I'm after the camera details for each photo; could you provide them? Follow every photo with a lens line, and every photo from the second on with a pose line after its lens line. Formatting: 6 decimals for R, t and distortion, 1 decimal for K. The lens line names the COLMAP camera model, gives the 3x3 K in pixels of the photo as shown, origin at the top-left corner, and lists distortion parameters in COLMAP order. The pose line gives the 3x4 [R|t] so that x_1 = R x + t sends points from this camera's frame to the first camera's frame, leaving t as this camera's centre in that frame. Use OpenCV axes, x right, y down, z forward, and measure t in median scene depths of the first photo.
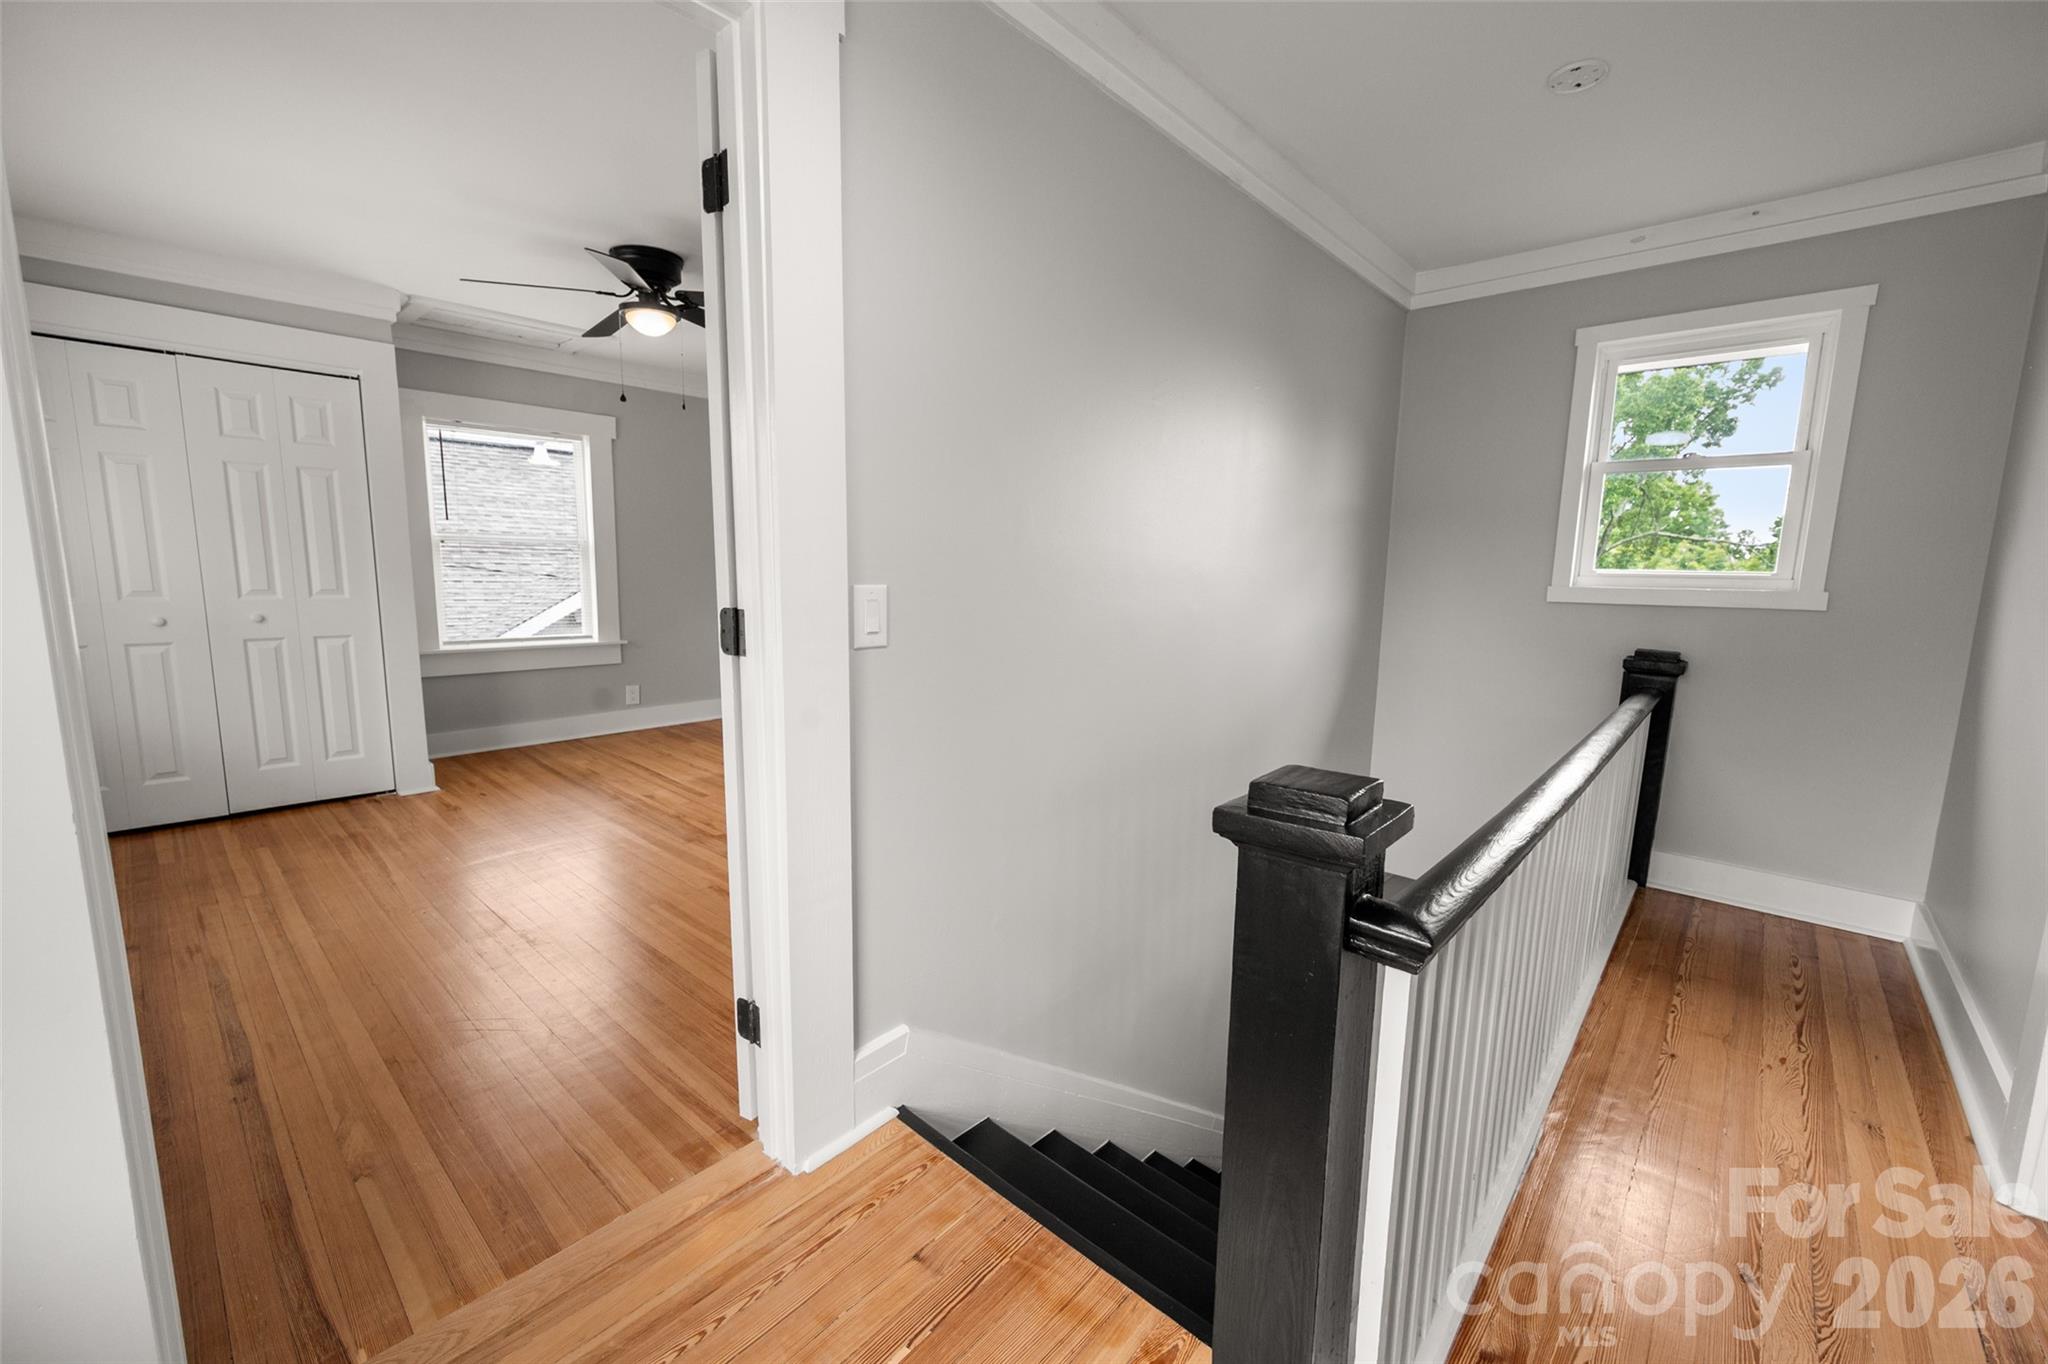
lens RADIAL K [[839.2, 0, 1013.7], [0, 839.2, 678.1], [0, 0, 1]] dist [-0.001340, -0.000060]
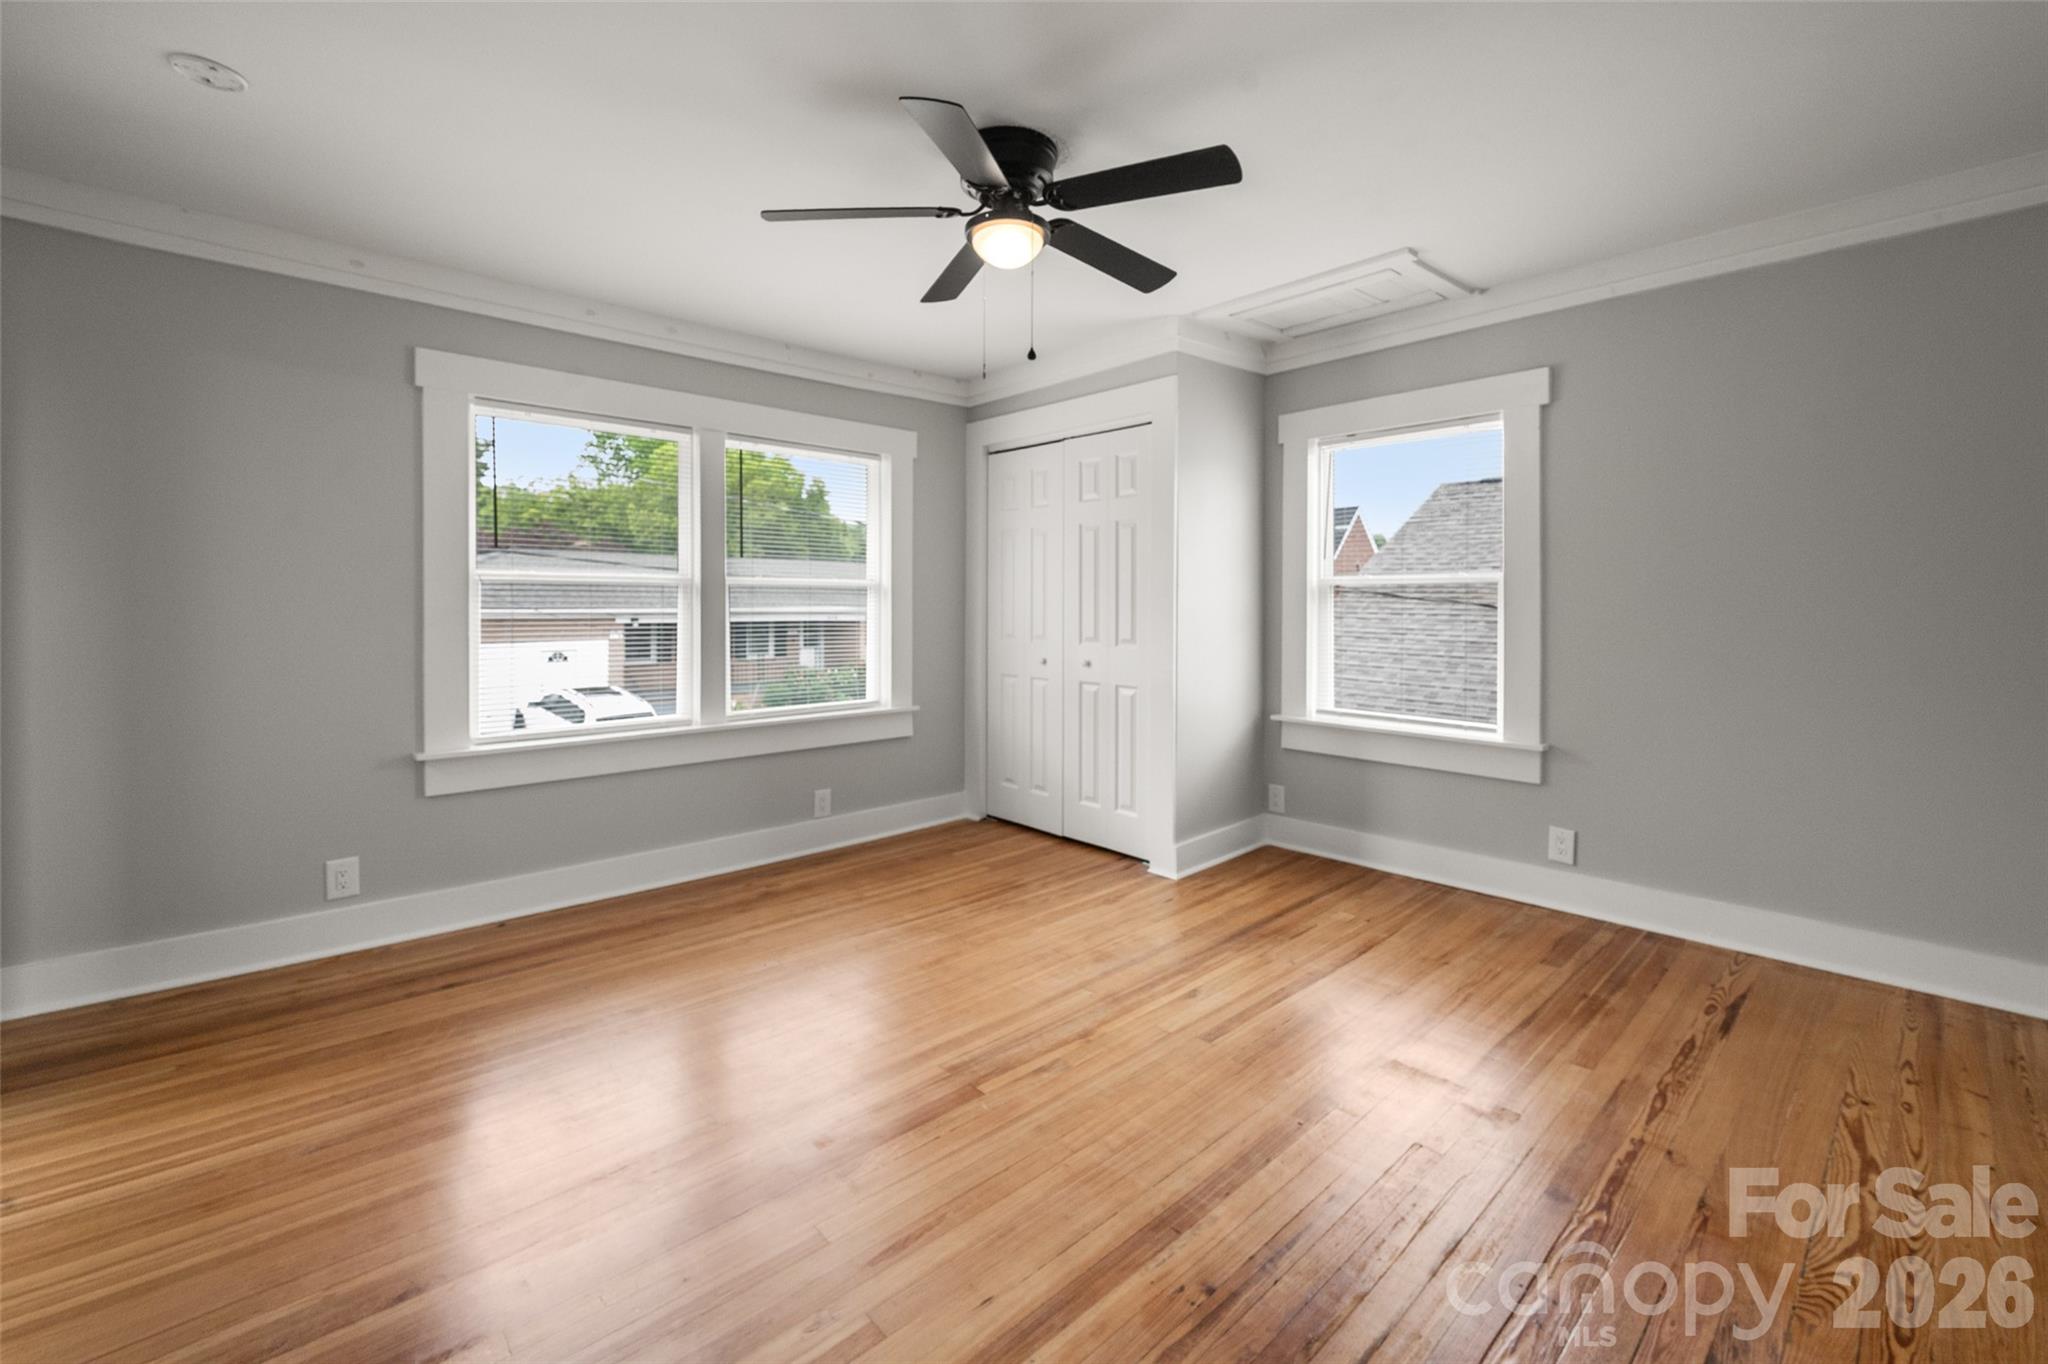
lens RADIAL K [[865.6, 0, 1046.6], [0, 865.6, 627.0], [0, 0, 1]] dist [-0.001332, -0.000353]
pose [[-0.056600, 0.011105, -0.998335, 0.217040], [-0.138629, 0.990165, 0.018873, -0.134630], [0.988726, 0.139466, -0.054504, 1.026822]]
